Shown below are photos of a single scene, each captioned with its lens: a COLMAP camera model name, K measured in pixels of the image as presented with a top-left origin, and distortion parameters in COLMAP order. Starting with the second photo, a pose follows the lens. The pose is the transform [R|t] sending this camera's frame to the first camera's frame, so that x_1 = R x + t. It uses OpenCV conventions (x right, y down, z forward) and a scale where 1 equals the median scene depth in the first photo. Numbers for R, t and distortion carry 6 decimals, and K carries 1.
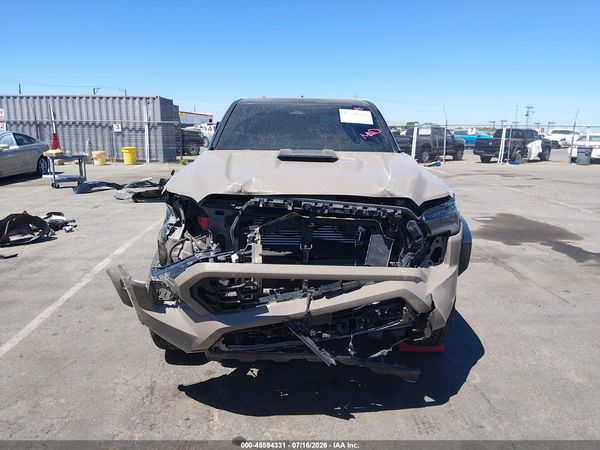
lens RADIAL K [[453.0, 0, 305.9], [0, 453.0, 224.9], [0, 0, 1]] dist [0.067038, -0.106838]
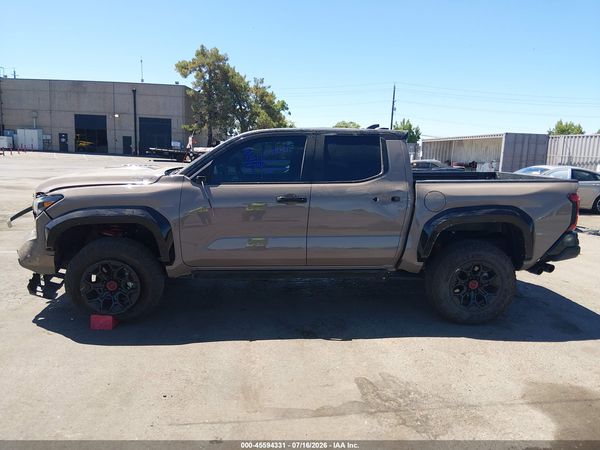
lens RADIAL K [[453.0, 0, 303.8], [0, 453.0, 225.0], [0, 0, 1]] dist [0.067038, -0.106838]
pose [[0.062501, 0.154794, -0.985968, 1.309748], [-0.238273, 0.961647, 0.135872, -0.259093], [0.969185, 0.226437, 0.096987, 1.179750]]
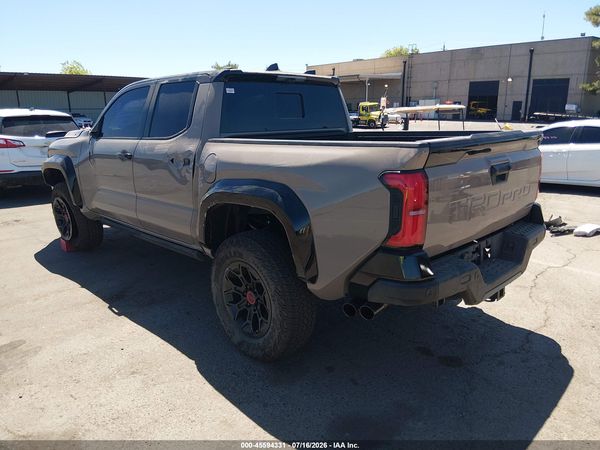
lens RADIAL K [[453.0, 0, 300.8], [0, 453.0, 225.5], [0, 0, 1]] dist [0.067038, -0.106838]
pose [[-0.726593, 0.160048, -0.668167, 0.656894], [-0.146331, 0.914130, 0.378092, -0.471102], [0.671304, 0.372493, -0.640781, 2.235416]]
